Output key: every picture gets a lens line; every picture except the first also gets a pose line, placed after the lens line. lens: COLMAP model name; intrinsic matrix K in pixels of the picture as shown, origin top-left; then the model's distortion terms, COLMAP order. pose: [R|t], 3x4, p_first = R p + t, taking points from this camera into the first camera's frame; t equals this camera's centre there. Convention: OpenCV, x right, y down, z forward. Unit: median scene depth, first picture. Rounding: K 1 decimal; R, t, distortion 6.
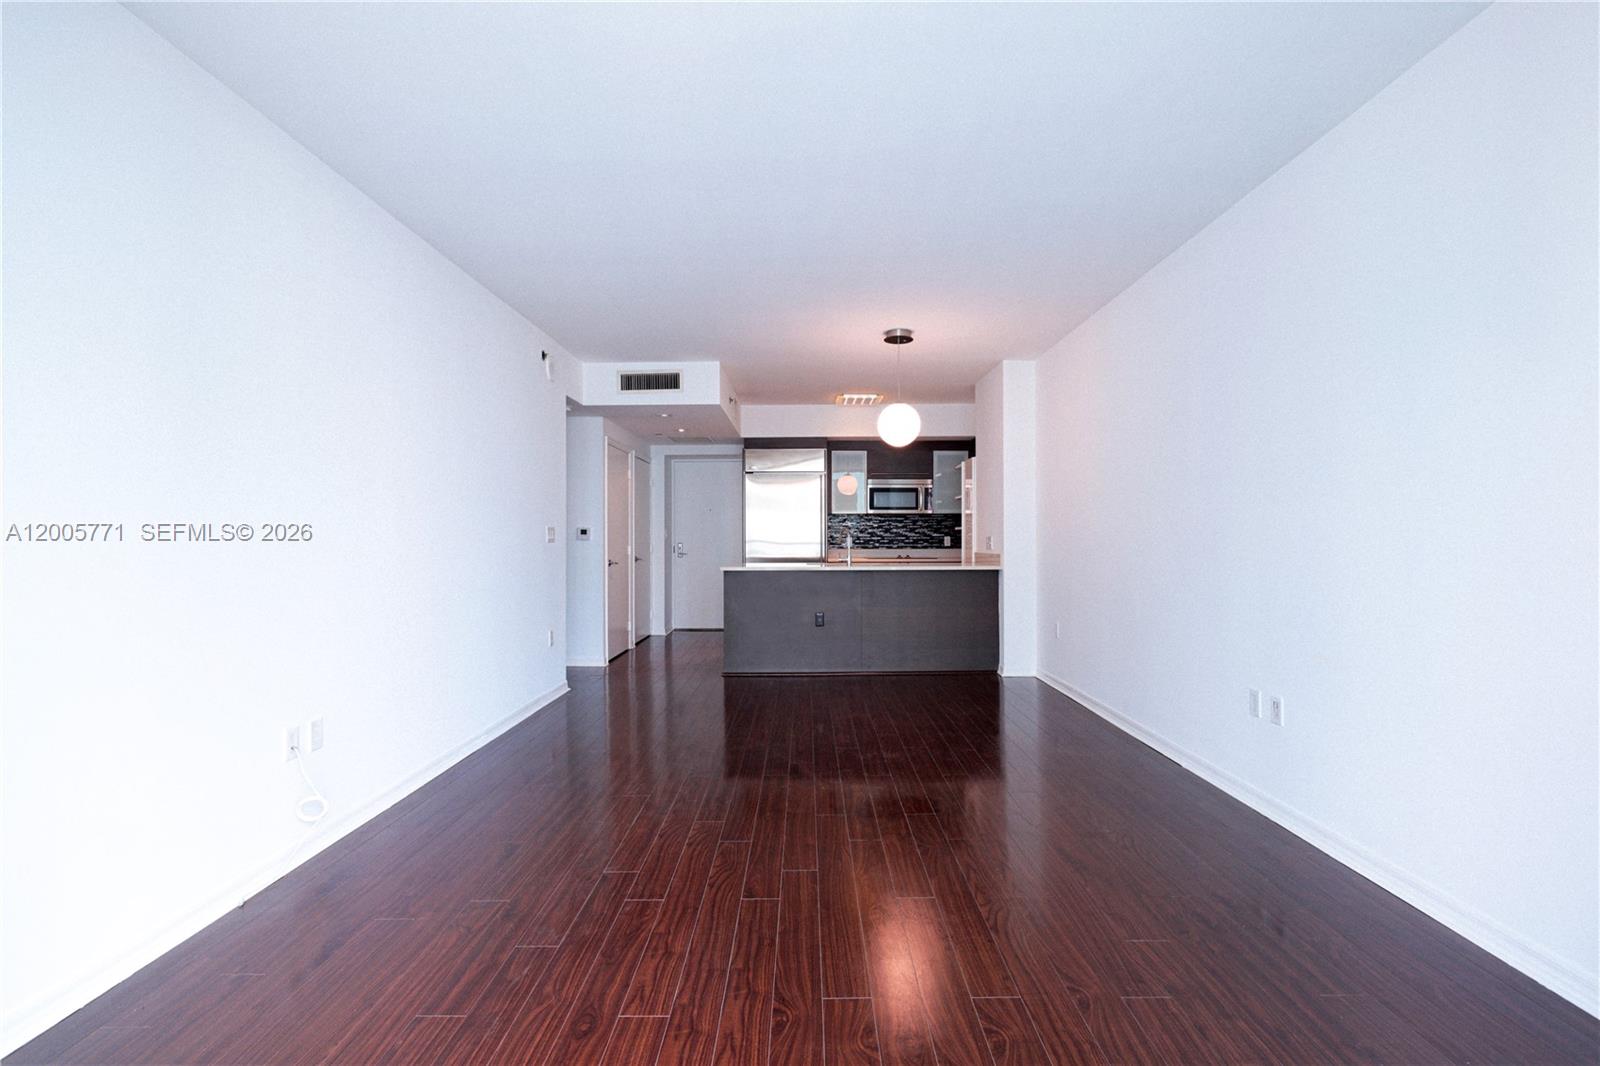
lens RADIAL K [[730.5, 0, 800.0], [0, 730.5, 533.0], [0, 0, 1]] dist [-0.000463, 0.000154]
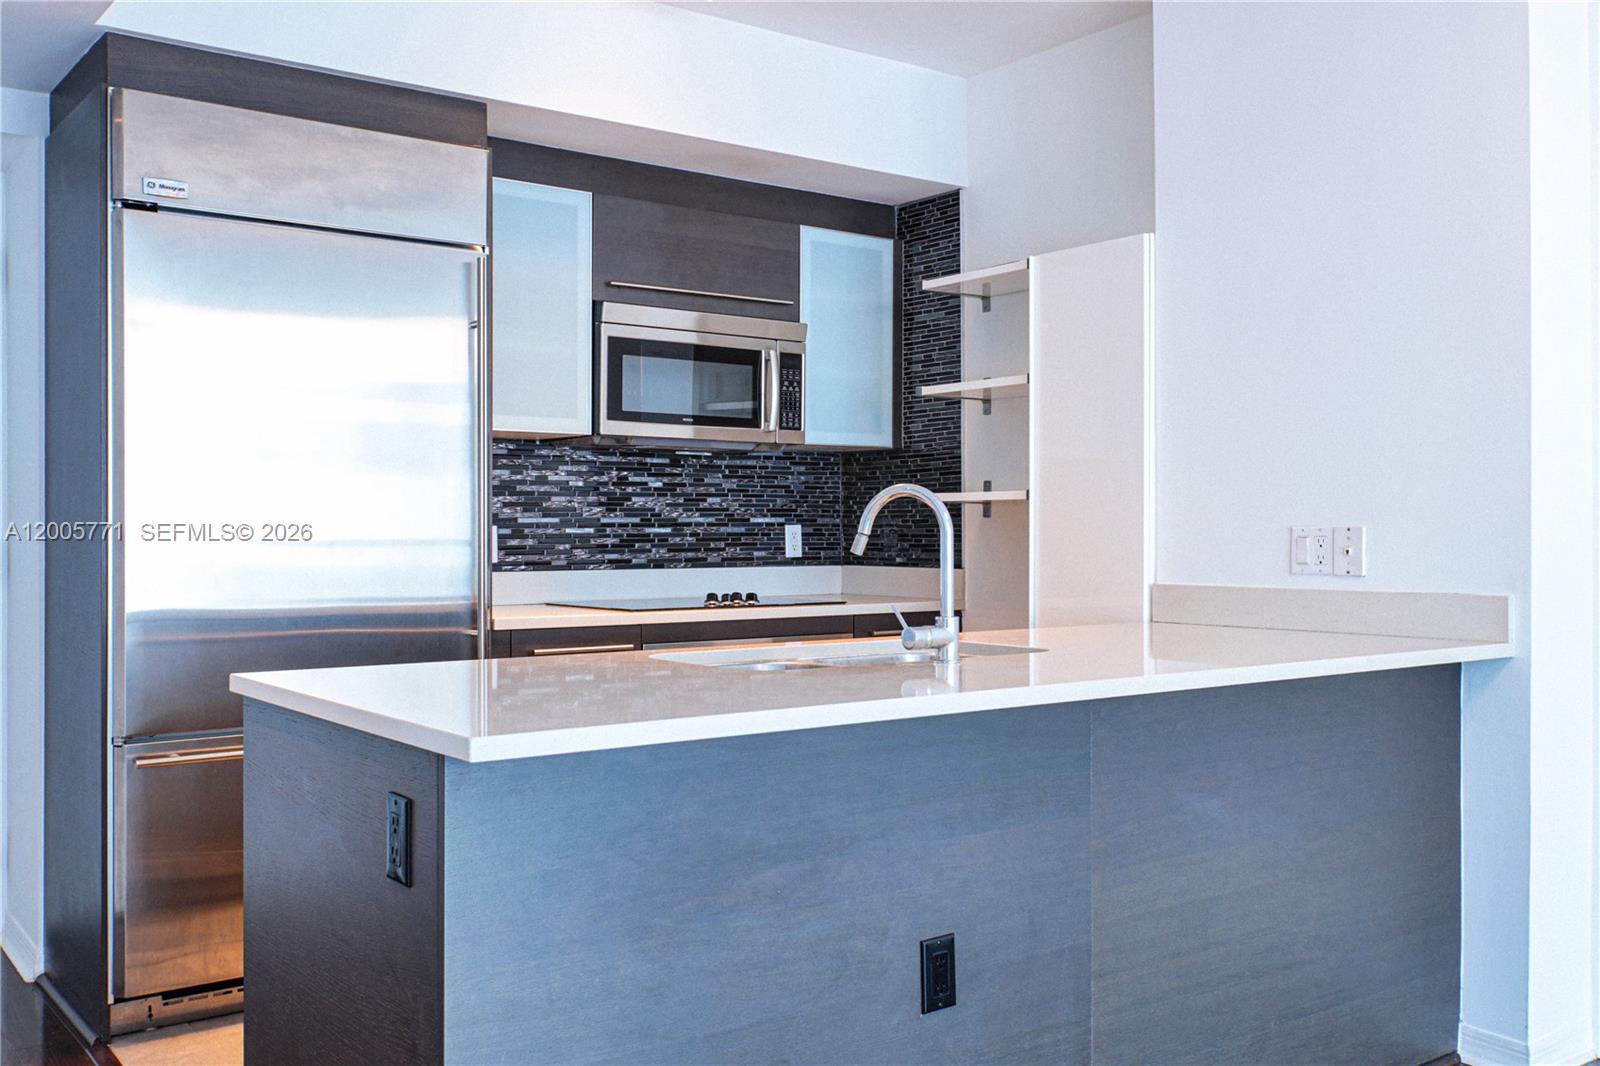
lens RADIAL K [[1483.8, 0, 800.0], [0, 1483.8, 533.0], [0, 0, 1]] dist [-0.008210, -0.003551]
pose [[0.795297, 0.002279, 0.606216, -0.176110], [-0.004346, 0.999989, 0.001942, 0.007257], [-0.606204, -0.004179, 0.795298, 0.556034]]
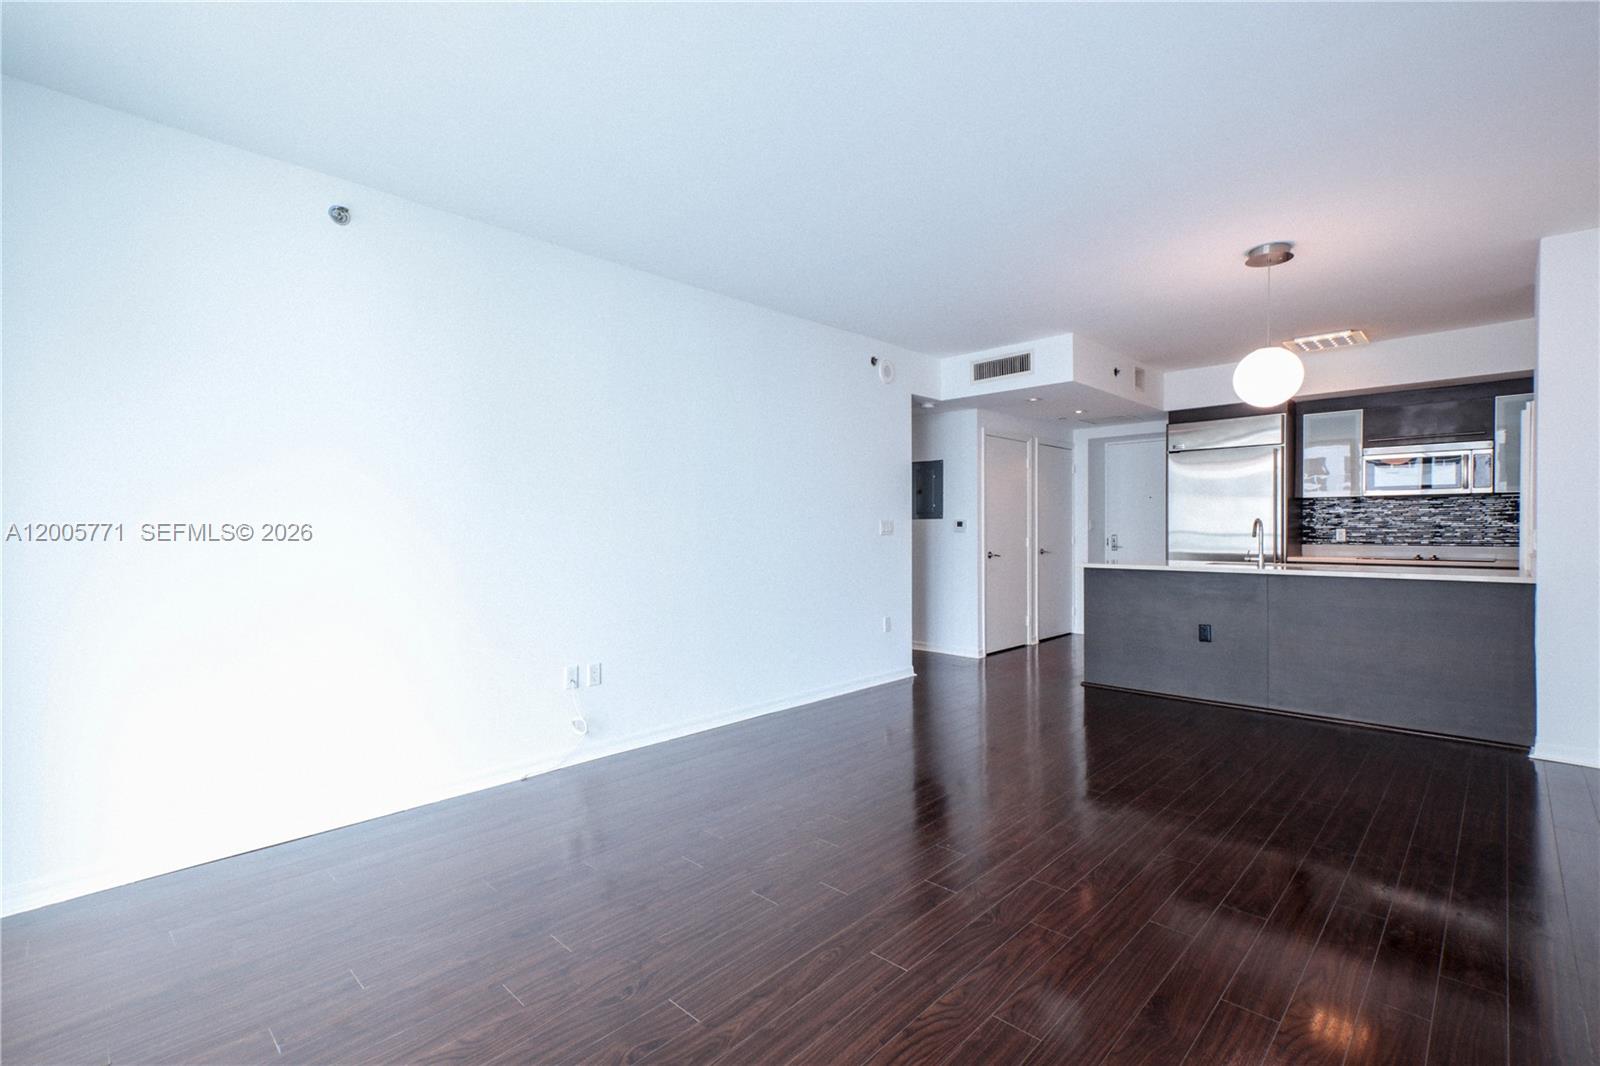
lens RADIAL K [[723.3, 0, 800.0], [0, 723.3, 533.0], [0, 0, 1]] dist [0.026071, 0.000322]
pose [[0.724325, 0.004659, -0.689443, 0.196477], [0.005490, 0.999906, 0.012525, -0.002494], [0.689437, -0.012857, 0.724231, 0.095096]]
